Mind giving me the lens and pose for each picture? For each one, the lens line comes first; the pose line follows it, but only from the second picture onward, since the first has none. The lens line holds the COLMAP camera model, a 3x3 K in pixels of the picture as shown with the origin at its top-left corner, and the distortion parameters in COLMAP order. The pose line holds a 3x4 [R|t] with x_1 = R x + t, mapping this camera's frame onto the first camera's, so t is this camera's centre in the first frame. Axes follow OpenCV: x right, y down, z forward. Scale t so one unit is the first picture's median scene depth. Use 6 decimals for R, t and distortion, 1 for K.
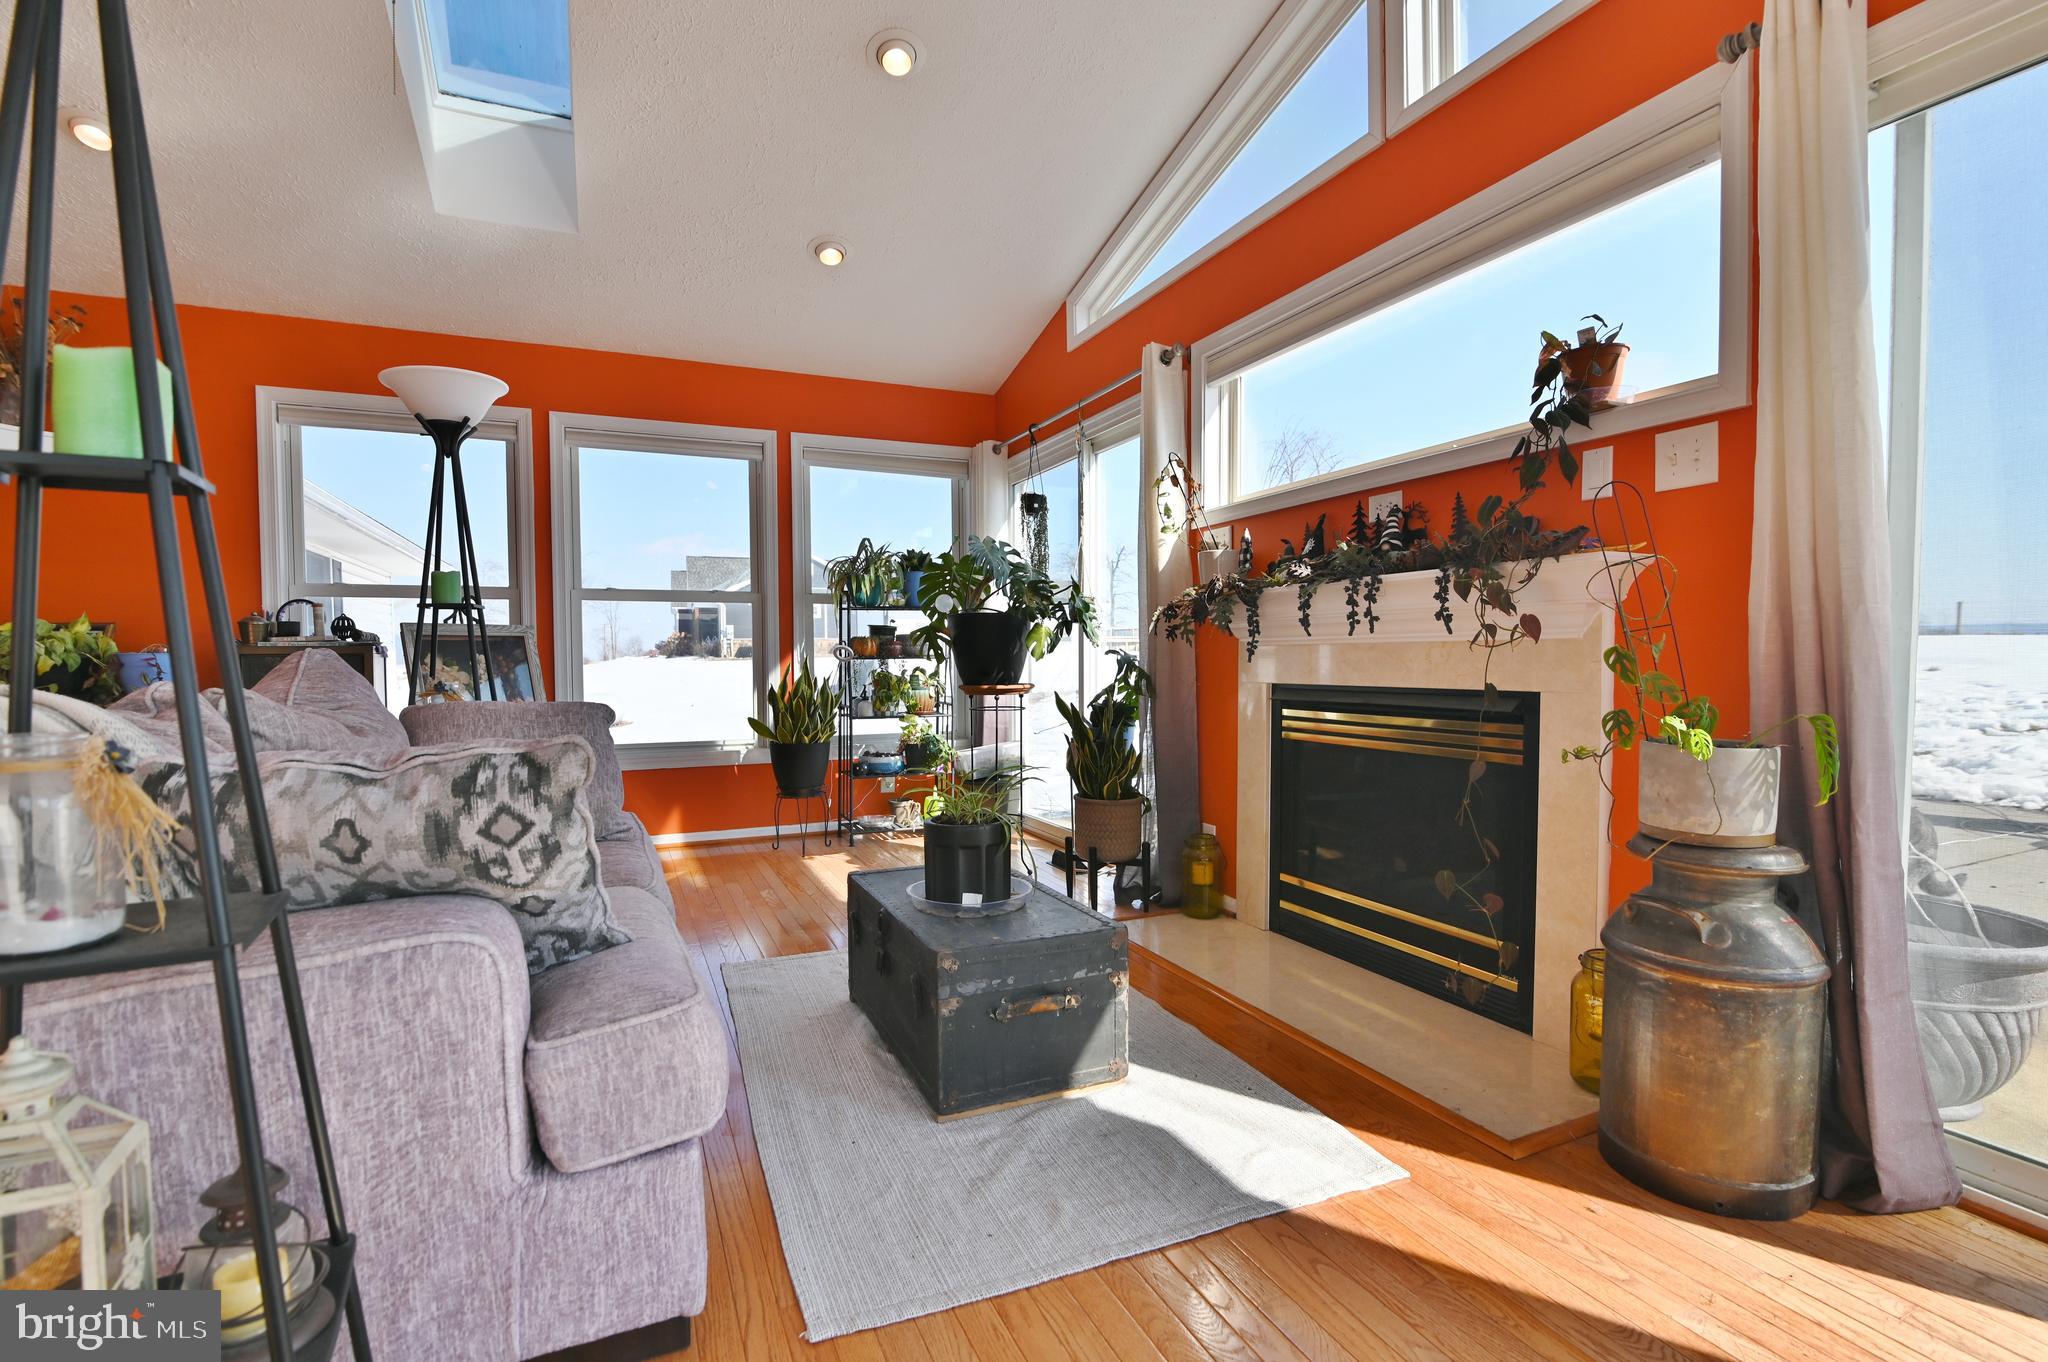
lens RADIAL K [[931.0, 0, 1017.7], [0, 931.0, 682.0], [0, 0, 1]] dist [-0.019631, 0.001458]
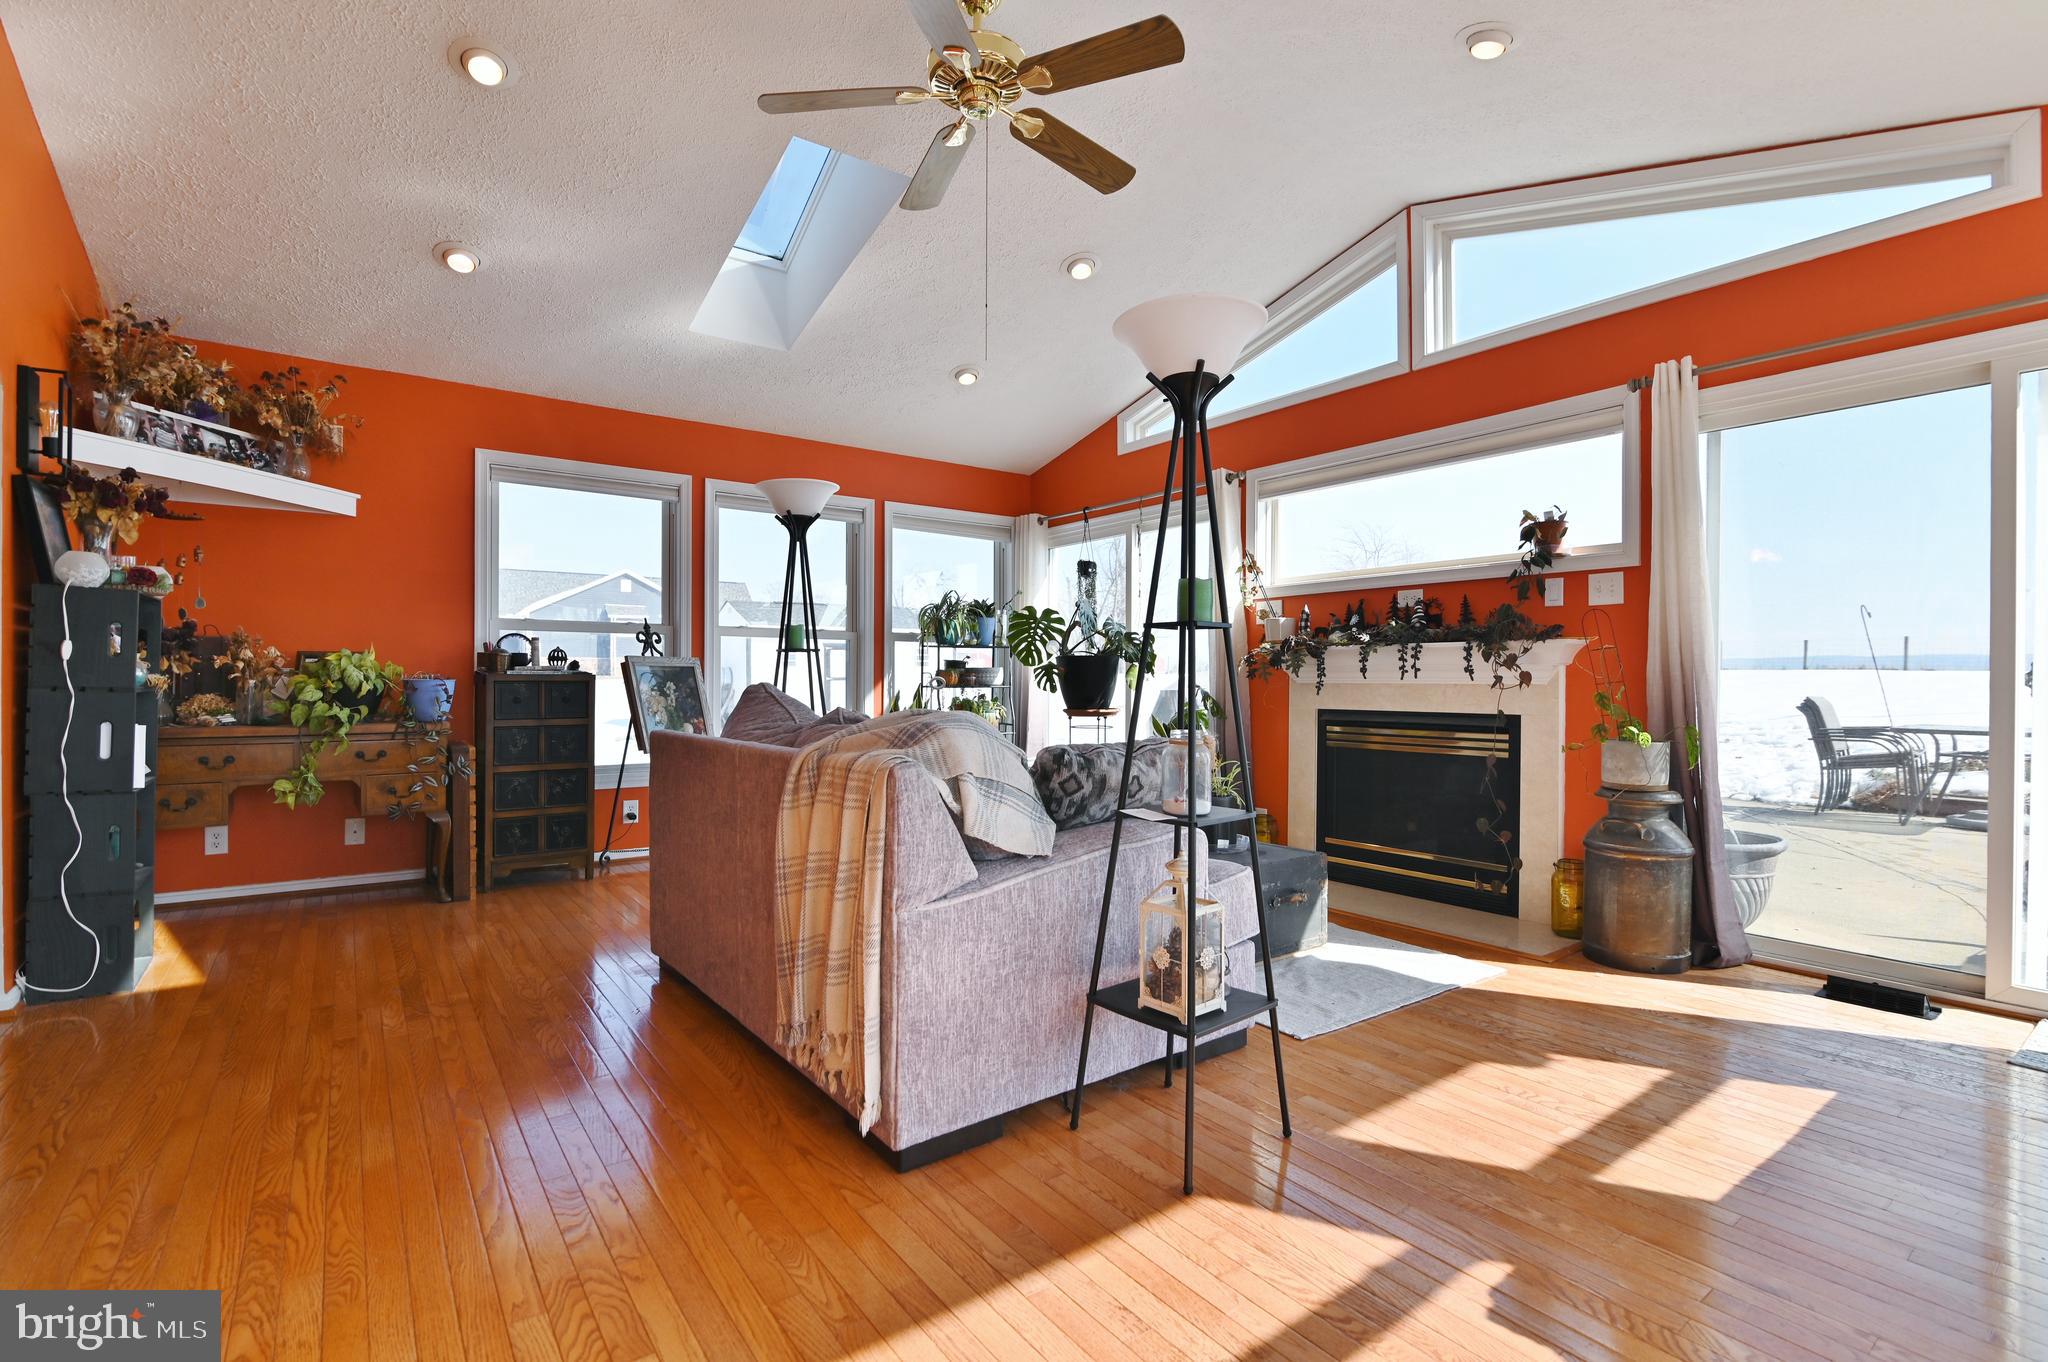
lens RADIAL K [[931.5, 0, 1023.3], [0, 931.5, 671.8], [0, 0, 1]] dist [-0.014263, 0.000354]
pose [[0.977176, 0.011761, 0.212107, -0.687383], [-0.004185, 0.999338, -0.036133, -0.002962], [-0.212392, 0.034420, 0.976578, -0.479465]]
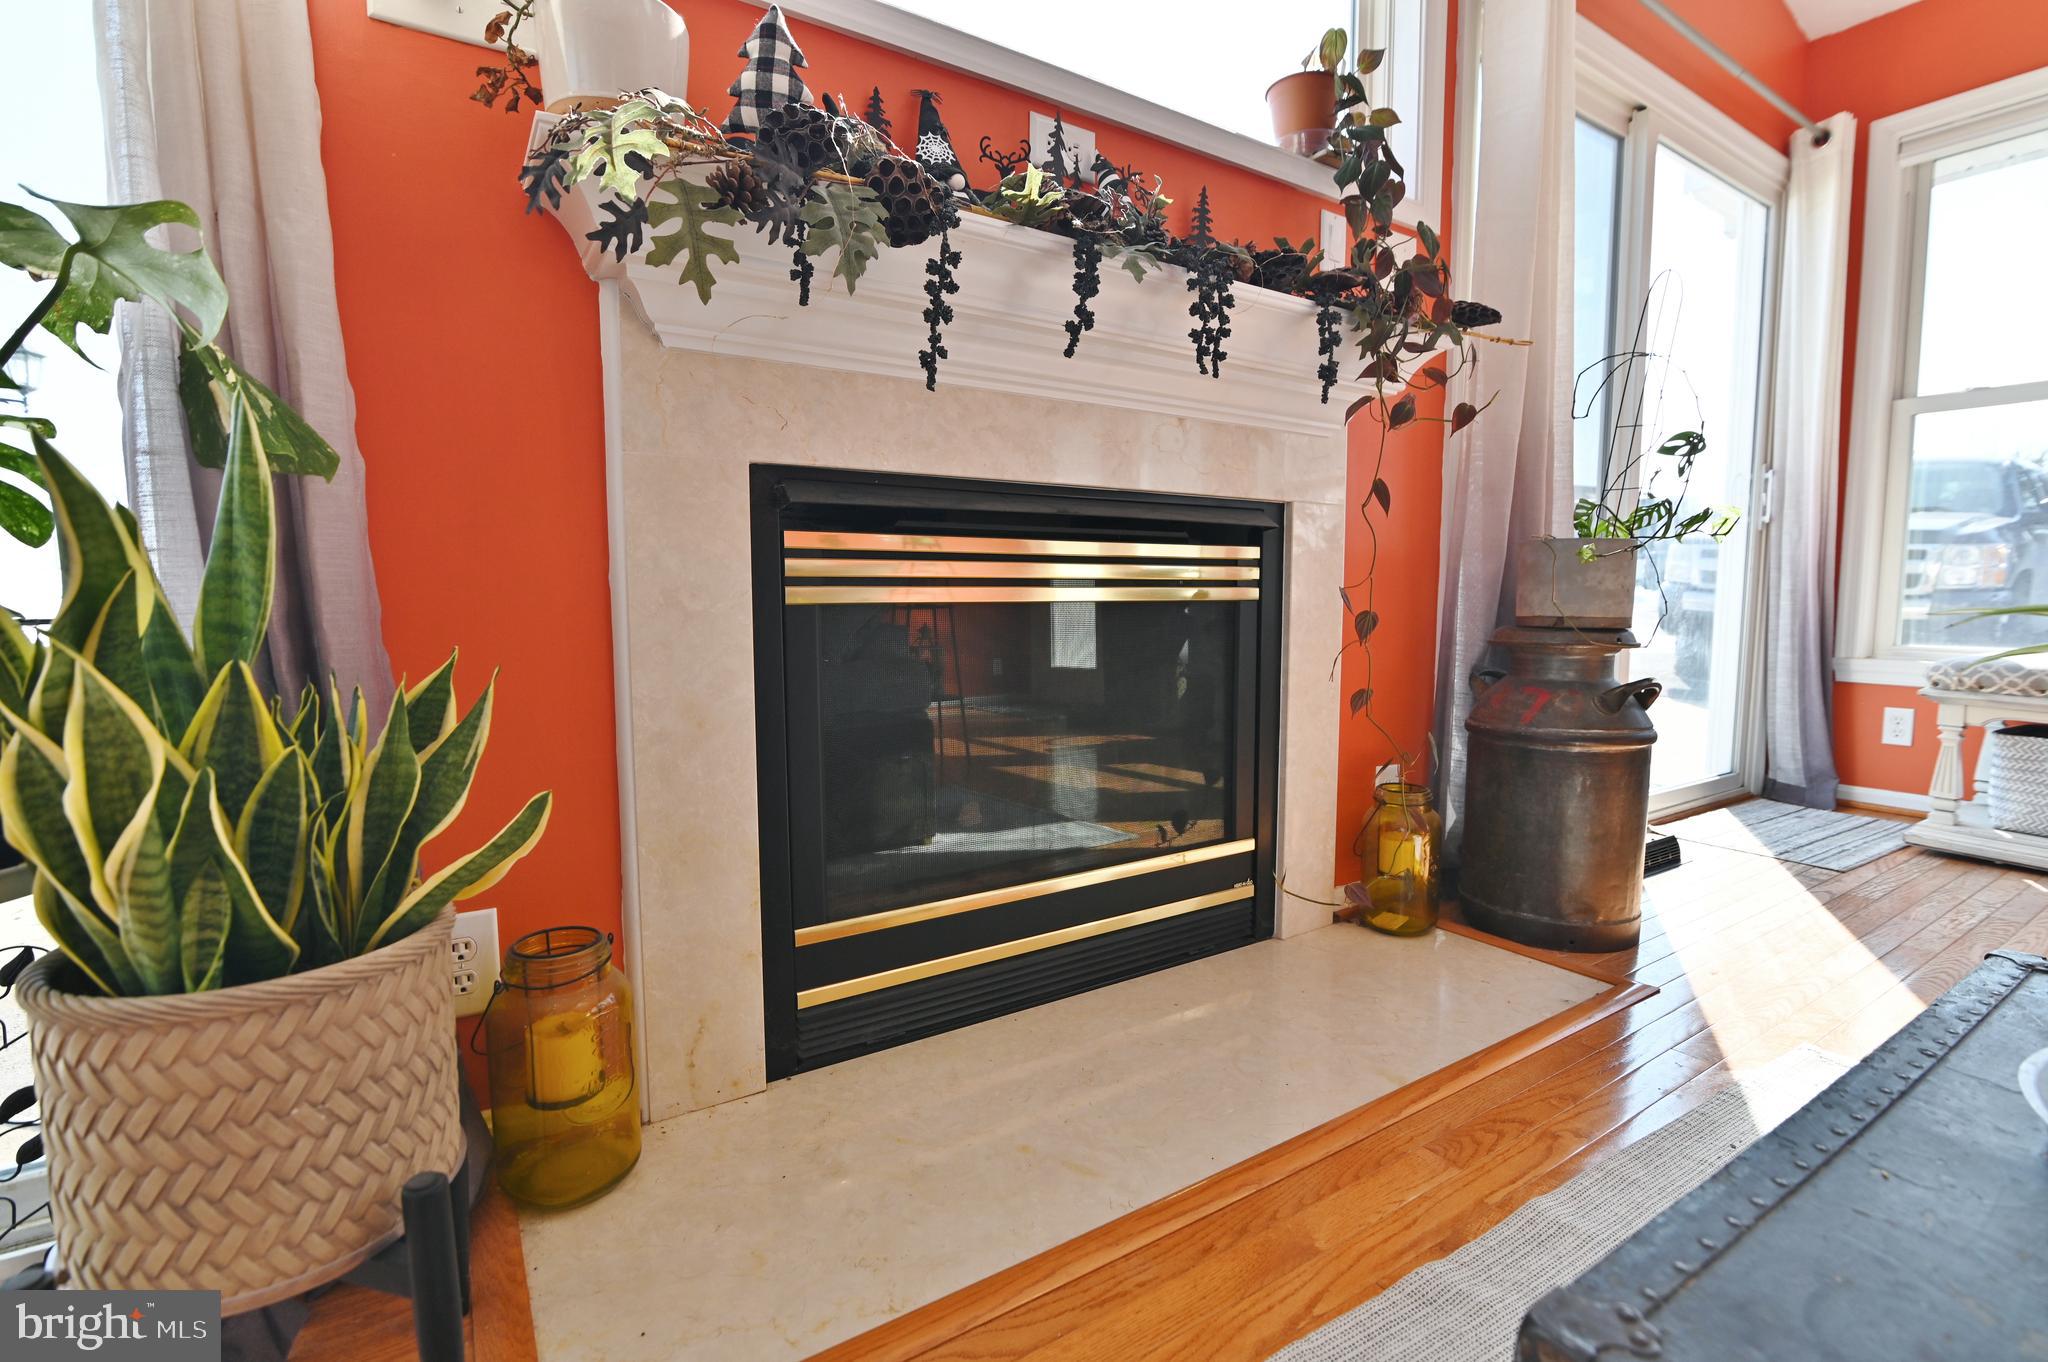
lens RADIAL K [[931.0, 0, 1017.7], [0, 931.0, 682.0], [0, 0, 1]] dist [-0.019631, 0.001458]
pose [[-0.152629, -0.085021, 0.984620, -0.181216], [0.028576, 0.995496, 0.090390, 0.082238], [-0.987870, 0.041932, -0.149512, 1.307872]]
